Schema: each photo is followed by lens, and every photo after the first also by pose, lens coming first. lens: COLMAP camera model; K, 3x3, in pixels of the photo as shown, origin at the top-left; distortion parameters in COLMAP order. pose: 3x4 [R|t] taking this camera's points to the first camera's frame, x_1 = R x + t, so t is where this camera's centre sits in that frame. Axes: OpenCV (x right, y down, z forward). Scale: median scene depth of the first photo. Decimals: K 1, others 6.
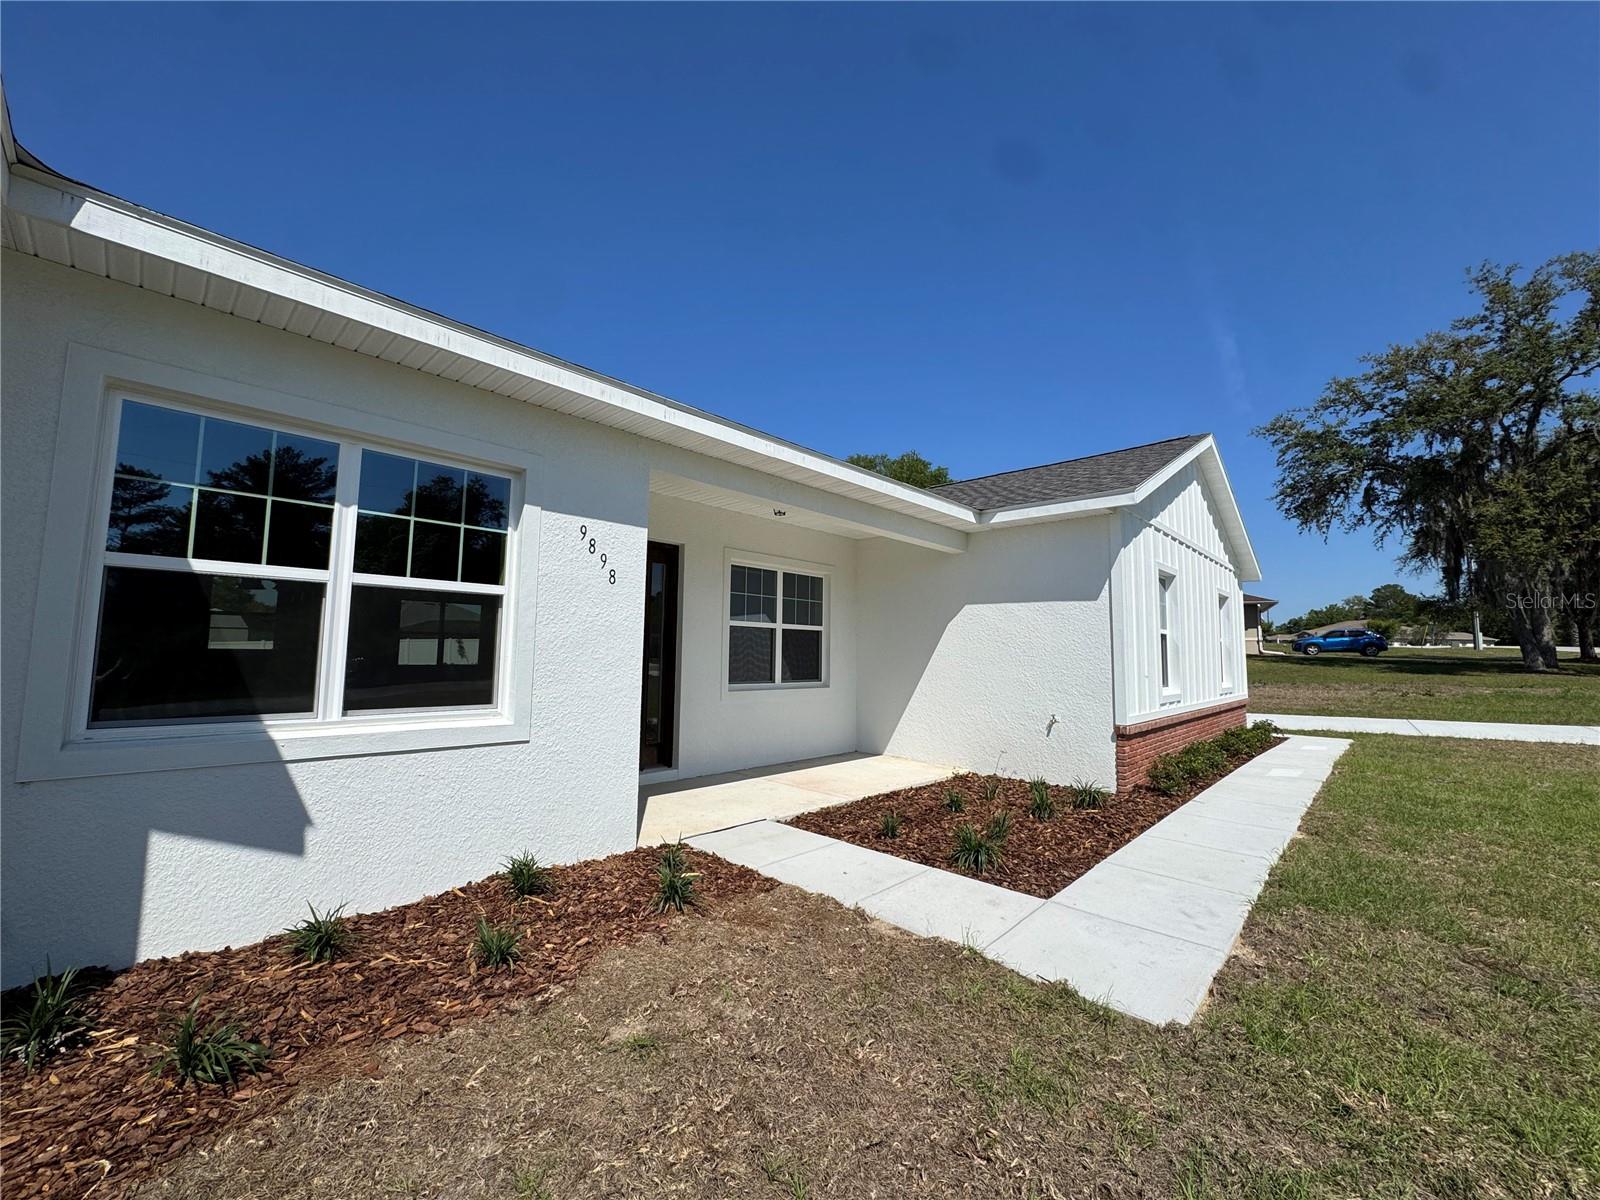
lens RADIAL K [[636.3, 0, 800.4], [0, 636.3, 599.4], [0, 0, 1]] dist [-0.002350, -0.000487]
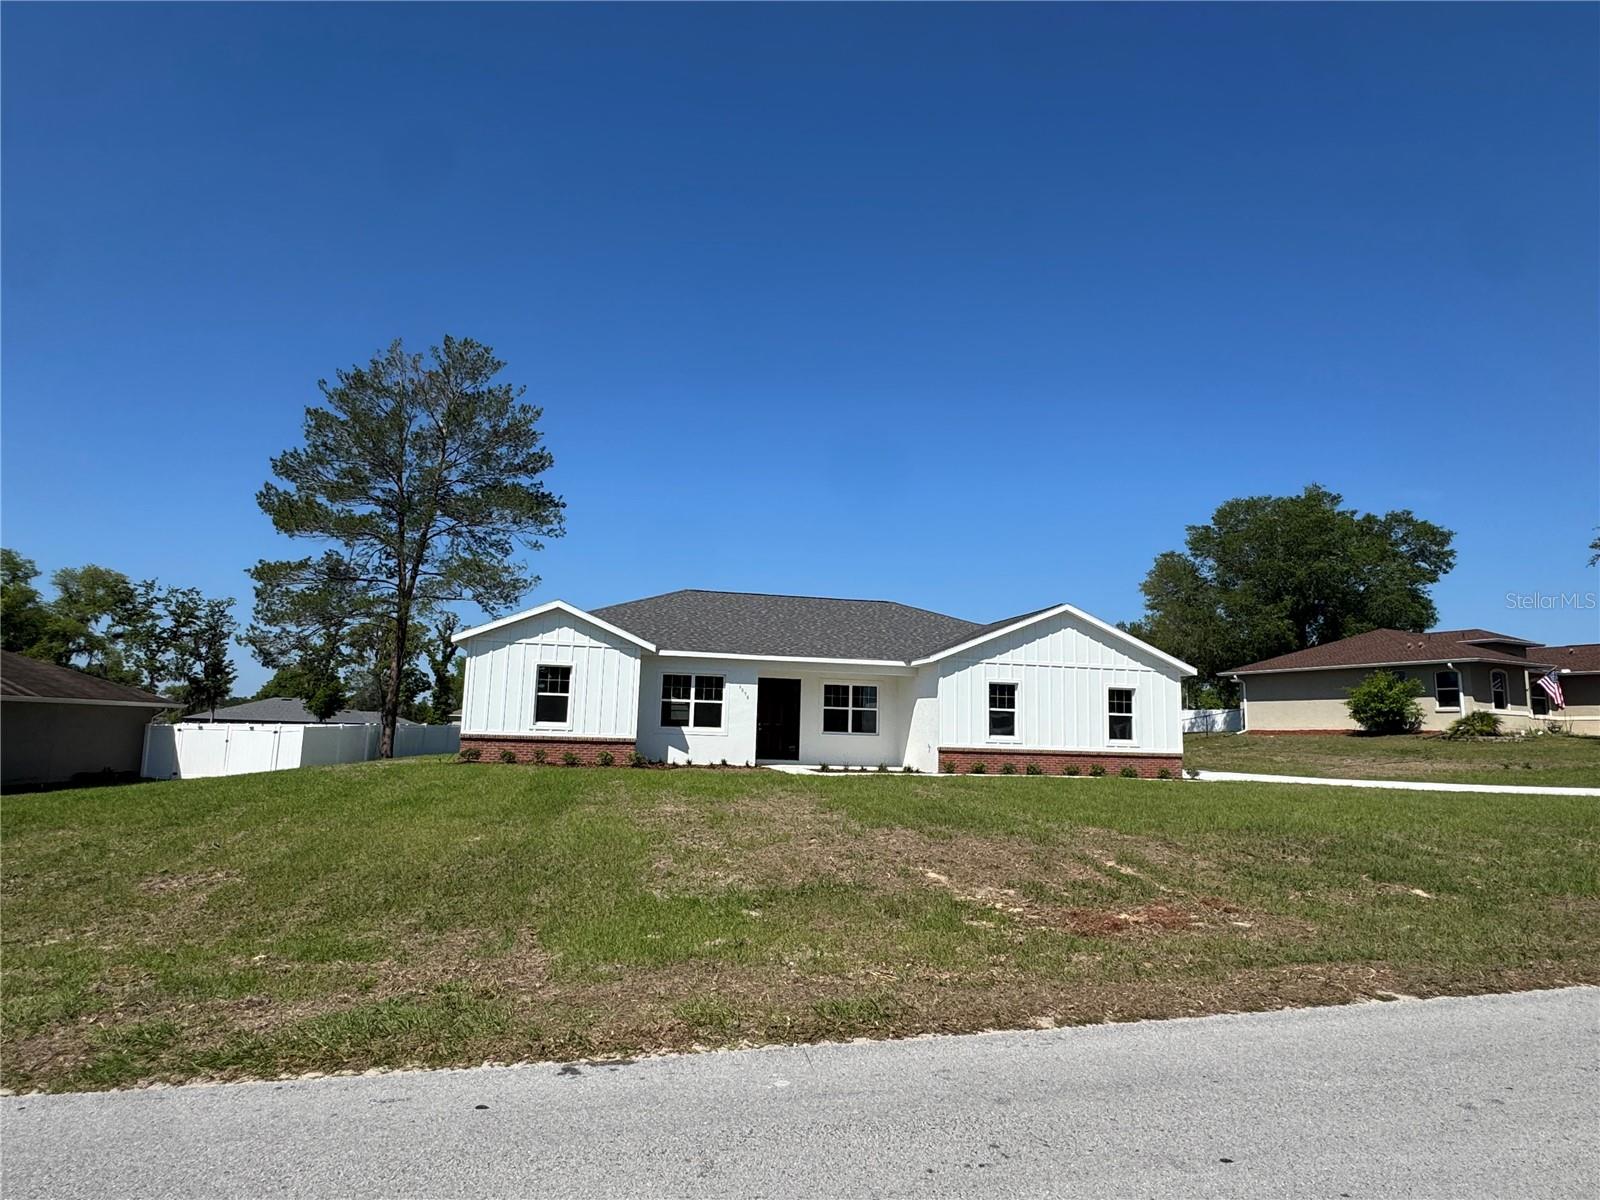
lens RADIAL K [[919.4, 0, 791.1], [0, 919.4, 597.8], [0, 0, 1]] dist [-0.006084, 0.003067]
pose [[0.819771, -0.074683, -0.567801, 1.897772], [0.033125, 0.995984, -0.083178, -0.098999], [0.571733, 0.049379, 0.818952, -2.107297]]
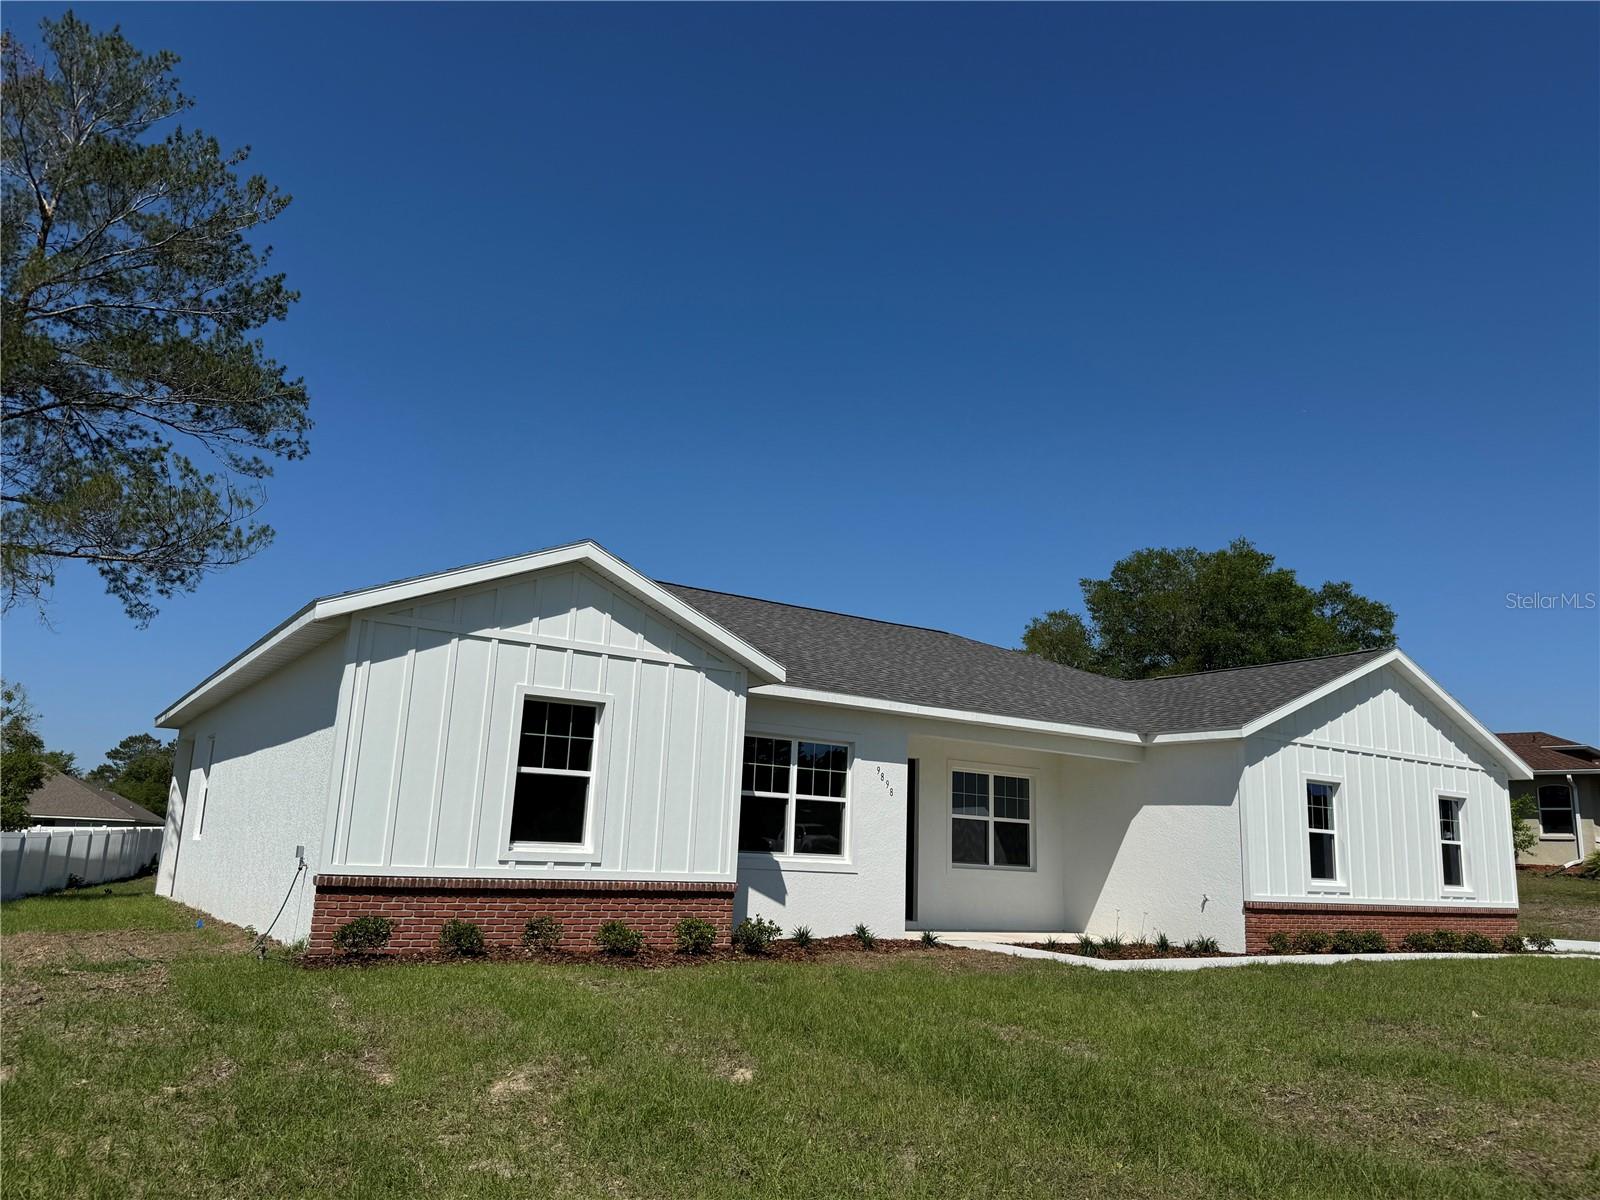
lens RADIAL K [[1171.0, 0, 799.4], [0, 1171.0, 600.9], [0, 0, 1]] dist [0.071151, -0.080985]
pose [[0.972384, -0.025596, -0.231979, 0.159445], [-0.005952, 0.990925, -0.134282, -0.076405], [0.233311, 0.131954, 0.963407, -1.499332]]
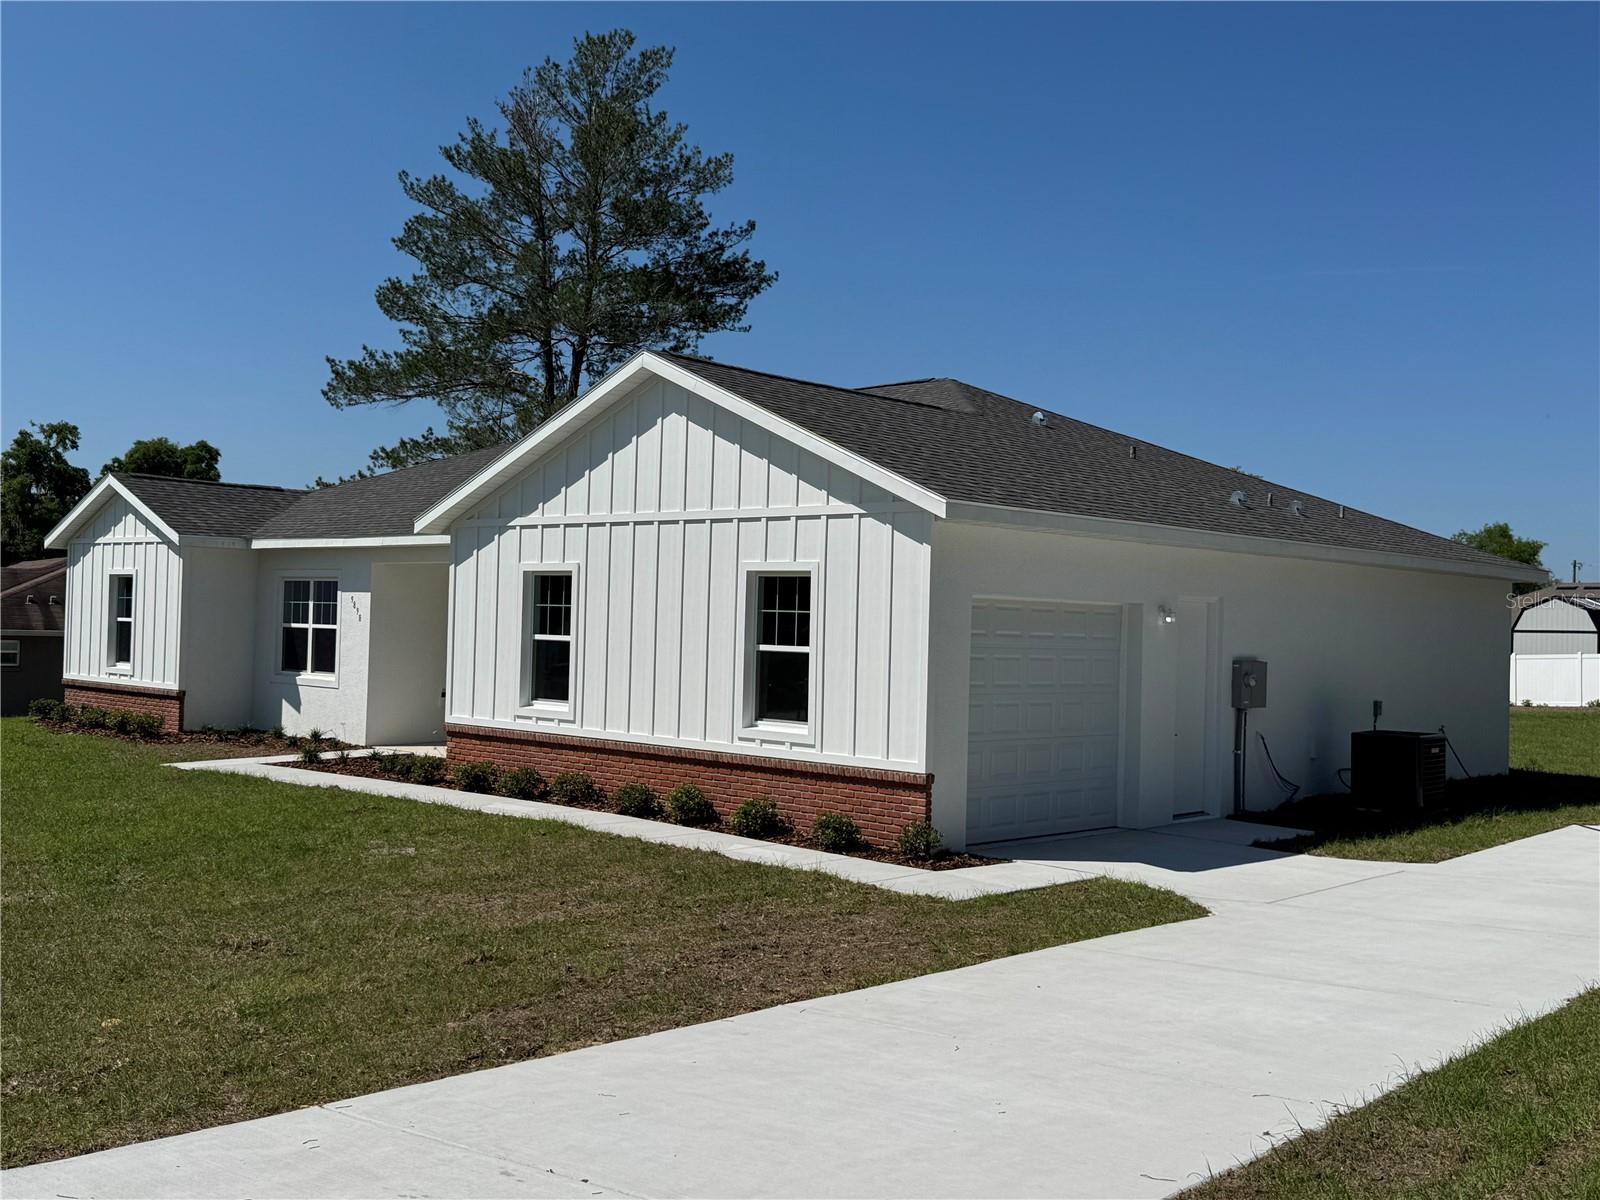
lens RADIAL K [[1578.9, 0, 808.1], [0, 1578.9, 602.8], [0, 0, 1]] dist [0.072543, 0.000000]
pose [[0.003403, -0.028702, -0.999582, 2.943735], [0.059786, 0.997806, -0.028447, 0.091026], [0.998205, -0.059664, 0.005111, 1.440895]]
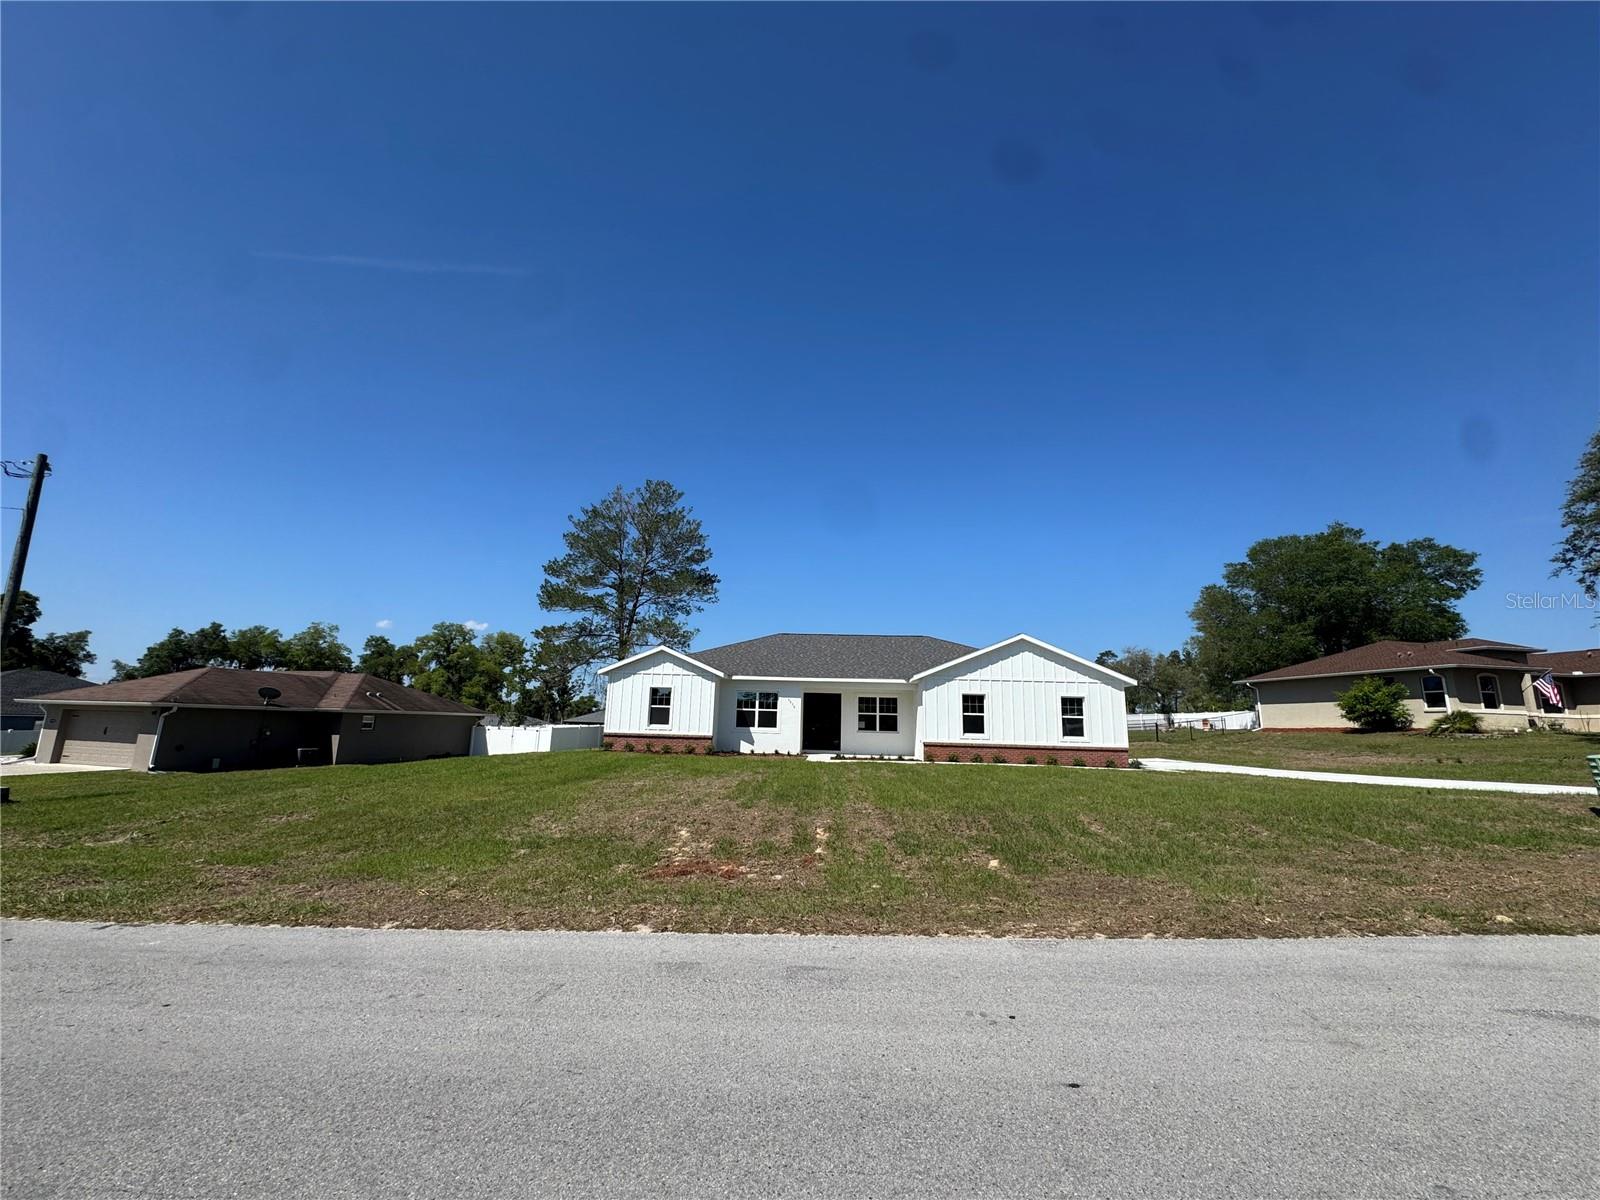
lens RADIAL K [[636.3, 0, 799.0], [0, 636.3, 599.3], [0, 0, 1]] dist [-0.002350, -0.000487]
pose [[0.635106, -0.147591, -0.758193, 2.506683], [0.050073, 0.987378, -0.150260, -0.076445], [0.770800, 0.057465, 0.634480, -1.593065]]
